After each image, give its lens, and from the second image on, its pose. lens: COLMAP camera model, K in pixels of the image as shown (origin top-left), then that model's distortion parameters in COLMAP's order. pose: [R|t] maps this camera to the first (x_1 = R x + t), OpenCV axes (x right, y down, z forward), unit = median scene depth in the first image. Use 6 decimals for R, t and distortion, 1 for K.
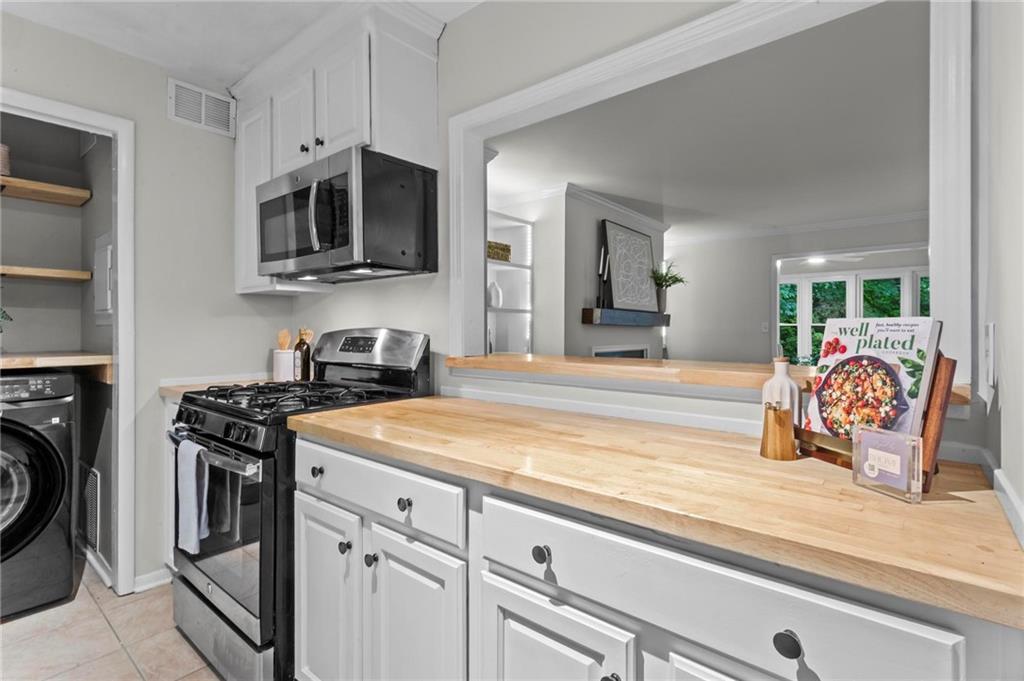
lens RADIAL K [[487.6, 0, 500.6], [0, 487.6, 328.1], [0, 0, 1]] dist [-0.002139, 0.000052]
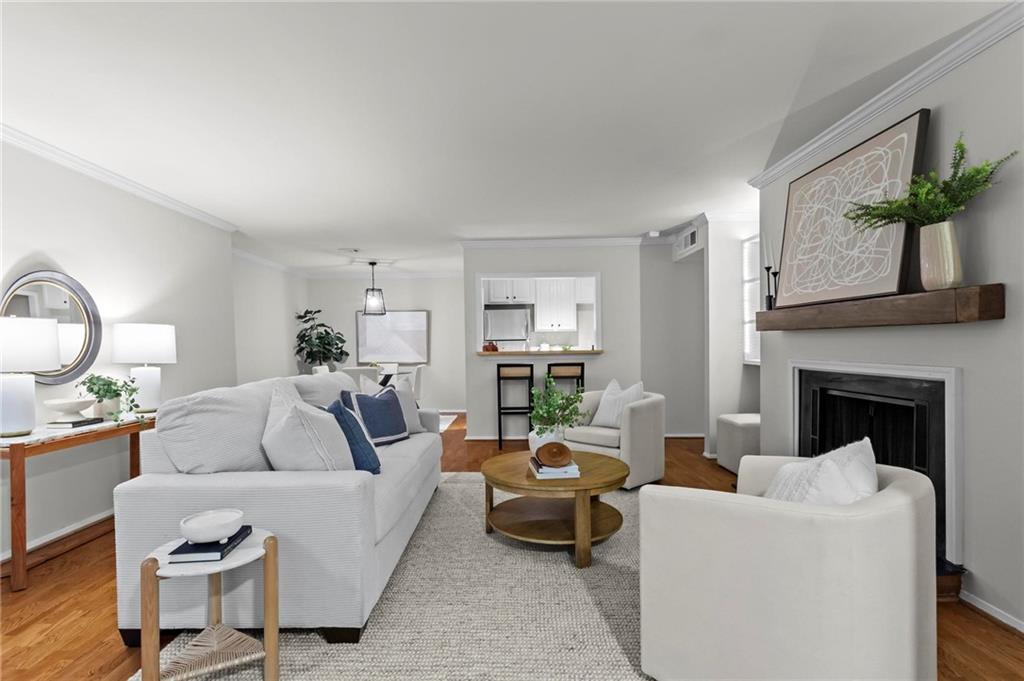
lens RADIAL K [[490.0, 0, 506.8], [0, 490.0, 358.4], [0, 0, 1]] dist [0.000045, 0.000163]
pose [[-0.770246, 0.029897, -0.637046, 1.778148], [0.018277, 0.999525, 0.024810, 0.016880], [0.637485, 0.007466, -0.770426, 2.289847]]
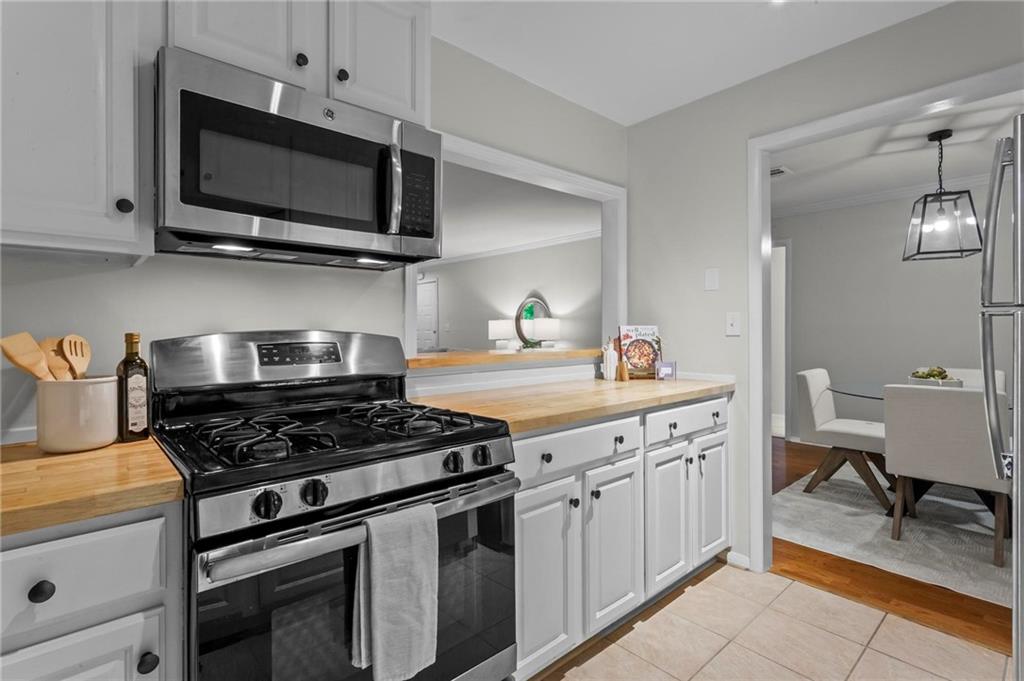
lens RADIAL K [[487.6, 0, 500.6], [0, 487.6, 328.1], [0, 0, 1]] dist [-0.002139, 0.000052]
pose [[0.150098, 0.002305, 0.988668, -0.788606], [-0.000033, 0.999997, -0.002327, -0.000197], [-0.988671, 0.000317, 0.150098, 0.492080]]
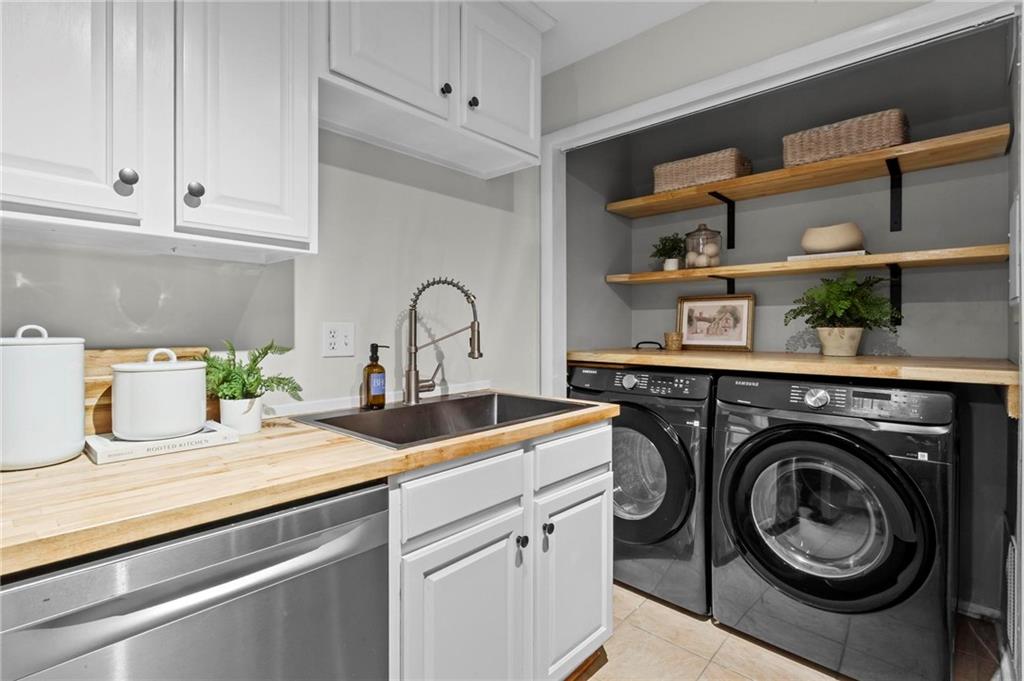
lens RADIAL K [[487.6, 0, 500.6], [0, 487.6, 328.1], [0, 0, 1]] dist [-0.002139, 0.000052]
pose [[-0.057380, 0.001189, -0.998352, -0.129401], [0.002969, 0.999995, 0.001021, -0.000713], [0.998348, -0.002906, -0.057383, 0.330012]]
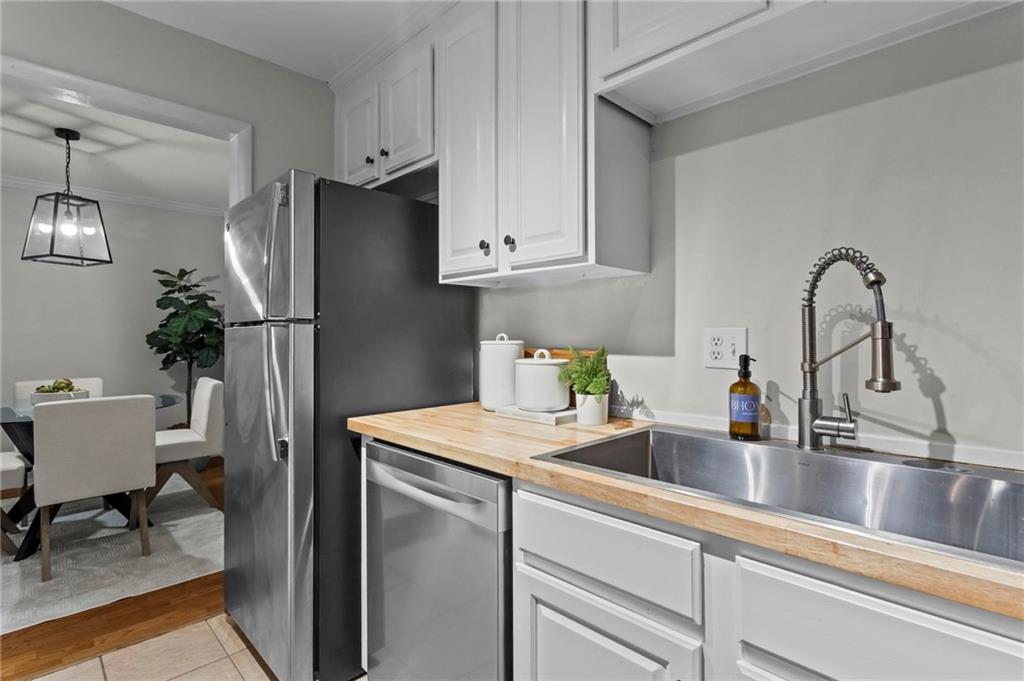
lens RADIAL K [[491.6, 0, 503.4], [0, 491.6, 335.5], [0, 0, 1]] dist [-0.000214, 0.000254]
pose [[-0.994982, 0.004959, 0.099931, -0.566257], [0.004596, 0.999982, -0.003863, 0.001513], [-0.099949, -0.003384, -0.994987, 0.641764]]
